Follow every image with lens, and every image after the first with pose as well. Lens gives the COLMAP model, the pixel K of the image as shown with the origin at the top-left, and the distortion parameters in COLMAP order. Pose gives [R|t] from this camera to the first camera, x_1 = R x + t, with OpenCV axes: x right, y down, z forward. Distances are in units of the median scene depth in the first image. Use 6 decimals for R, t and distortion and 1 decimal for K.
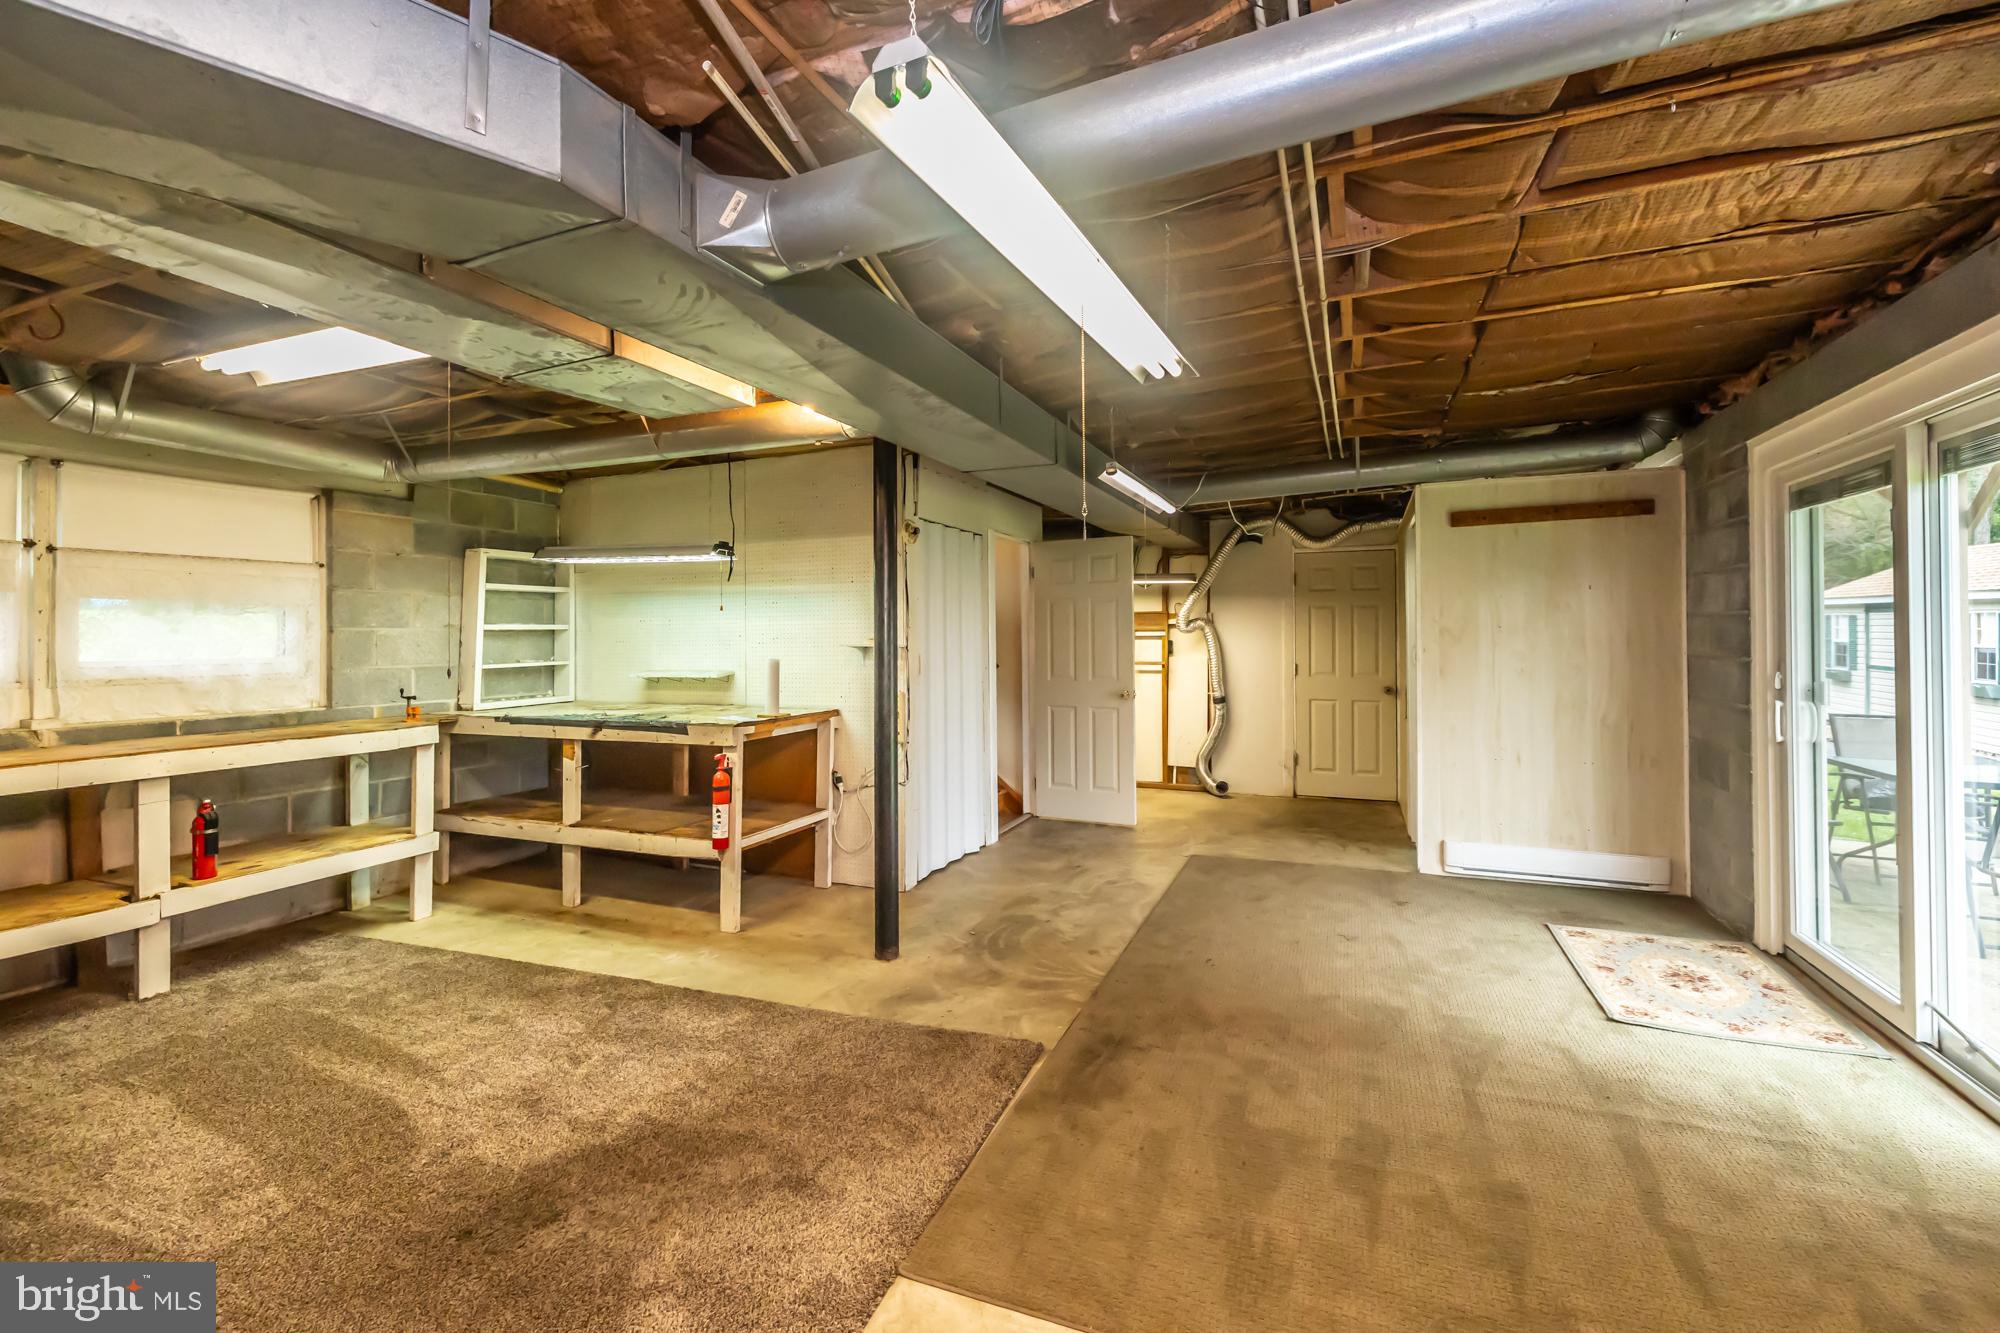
lens RADIAL K [[847.7, 0, 999.4], [0, 847.7, 635.1], [0, 0, 1]] dist [-0.000915, -0.000043]
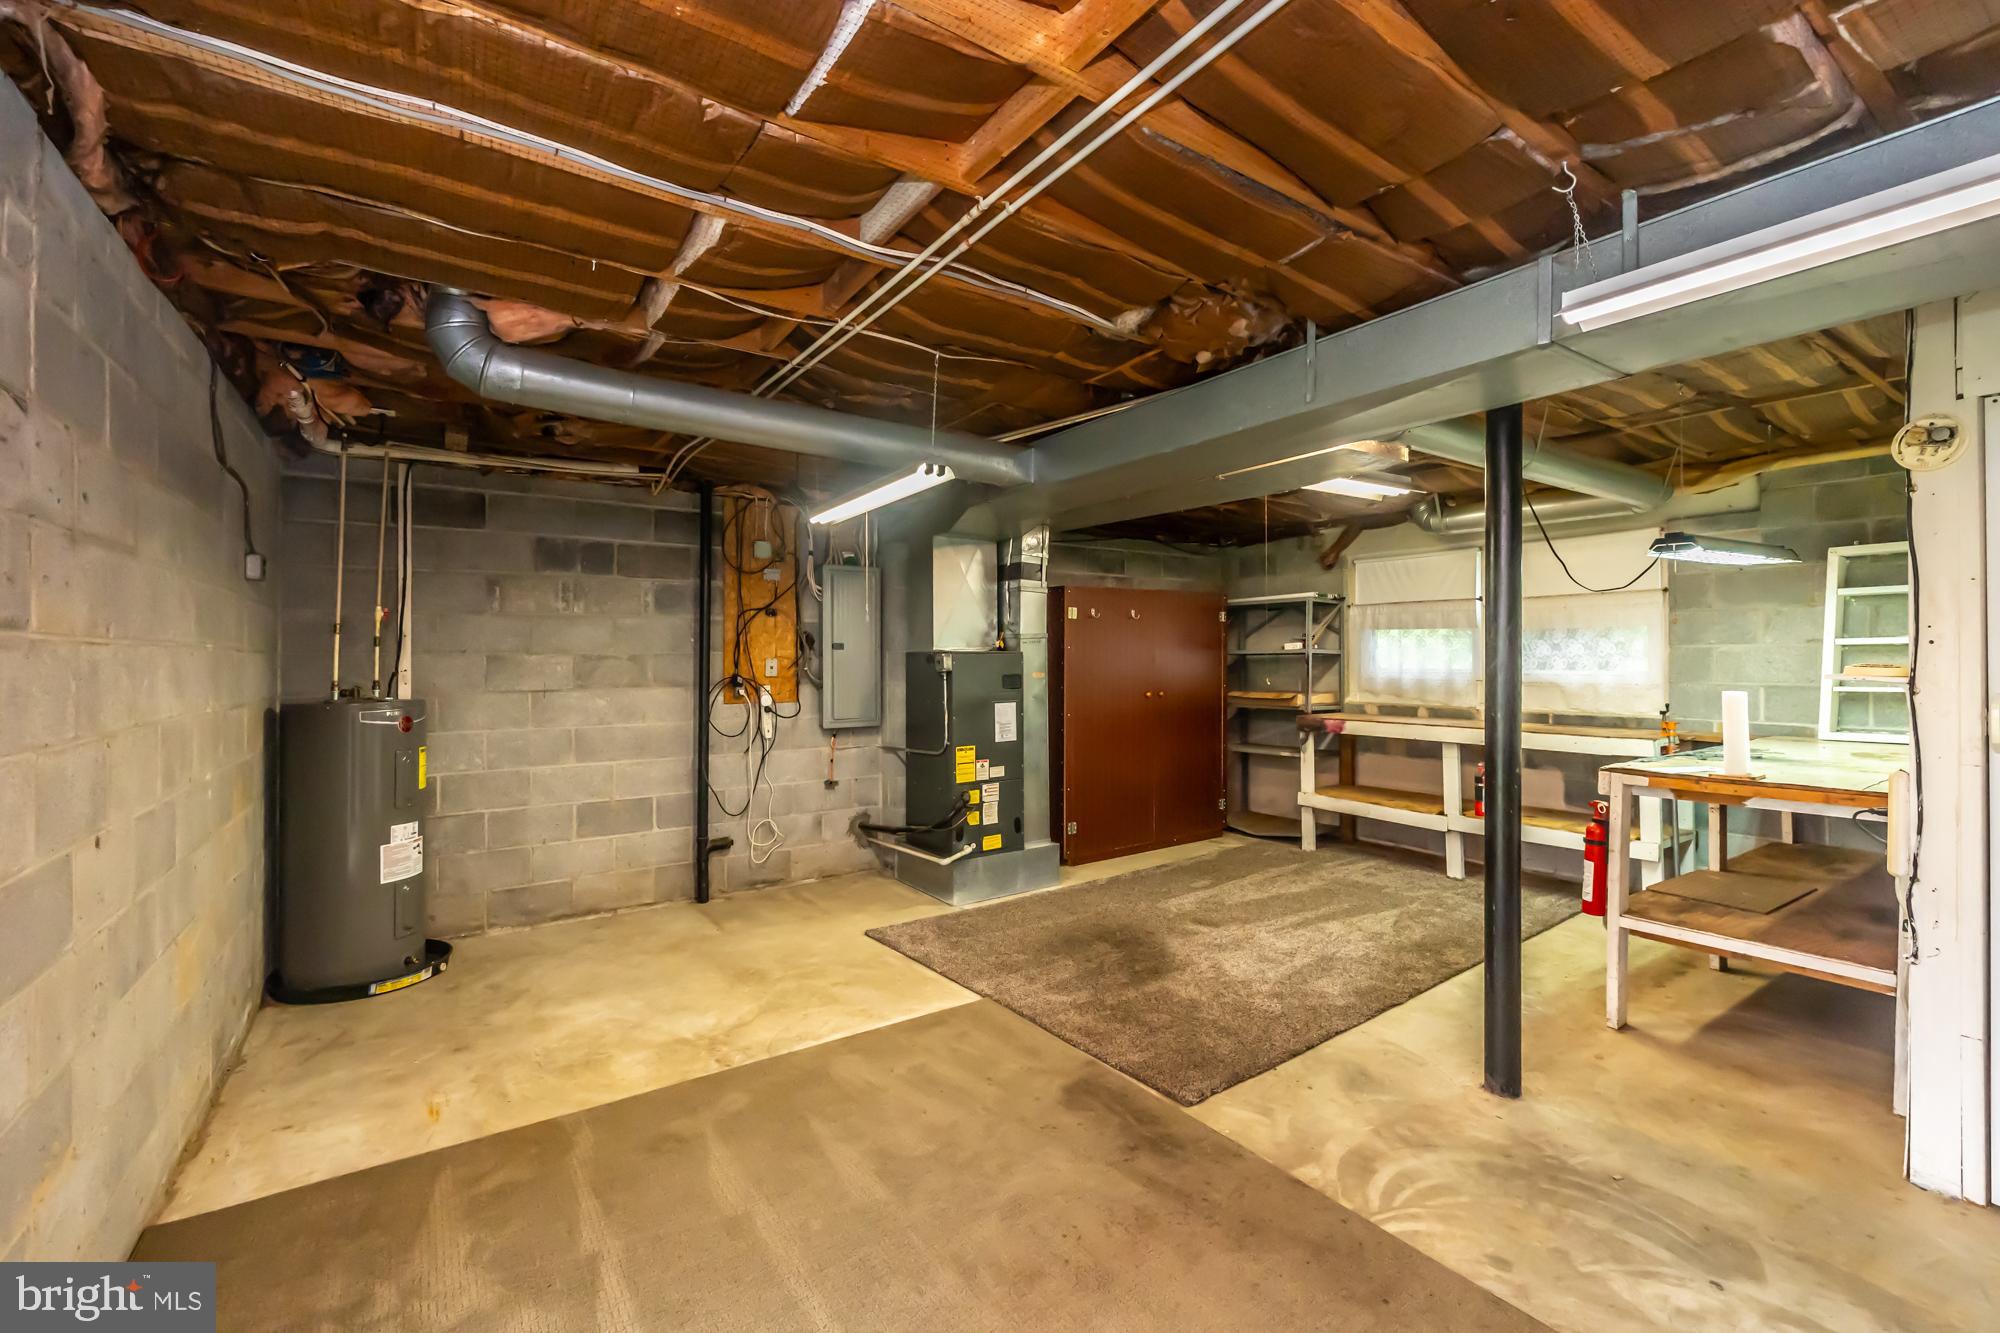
lens RADIAL K [[847.7, 0, 999.4], [0, 847.7, 635.1], [0, 0, 1]] dist [-0.000915, -0.000043]
pose [[-0.545847, -0.011324, -0.837808, 0.794089], [0.010417, 0.999740, -0.020299, -0.011374], [0.837820, -0.019807, -0.545587, 1.124689]]
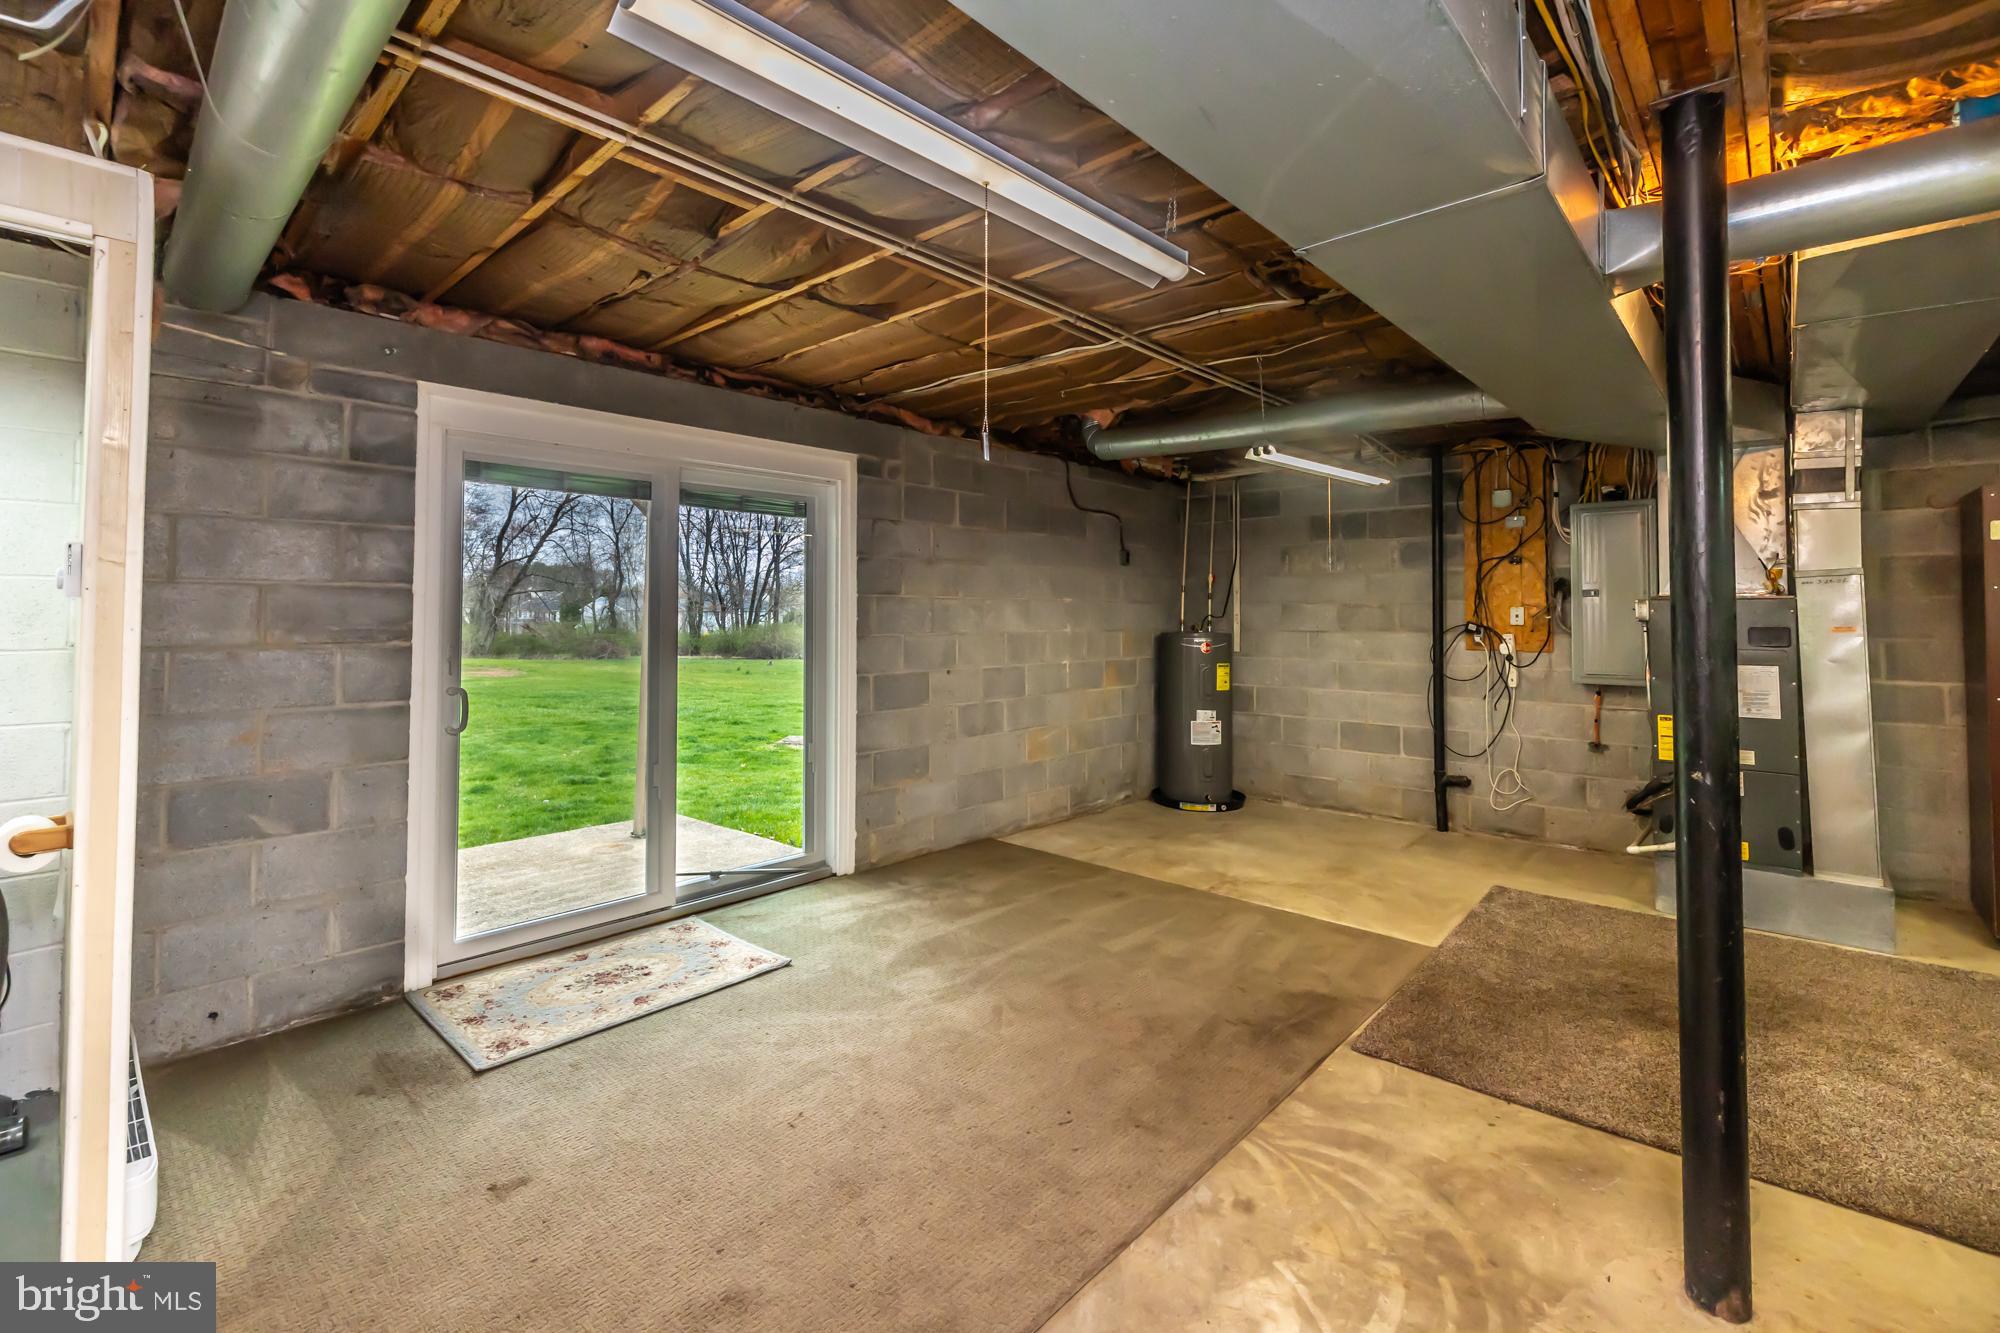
lens RADIAL K [[863.5, 0, 1002.2], [0, 863.5, 578.7], [0, 0, 1]] dist [-0.000656, 0.000013]
pose [[-0.940047, 0.021176, 0.340386, 0.067217], [0.005892, 0.998930, -0.045871, 0.010788], [-0.340994, -0.041115, -0.939166, 1.706730]]
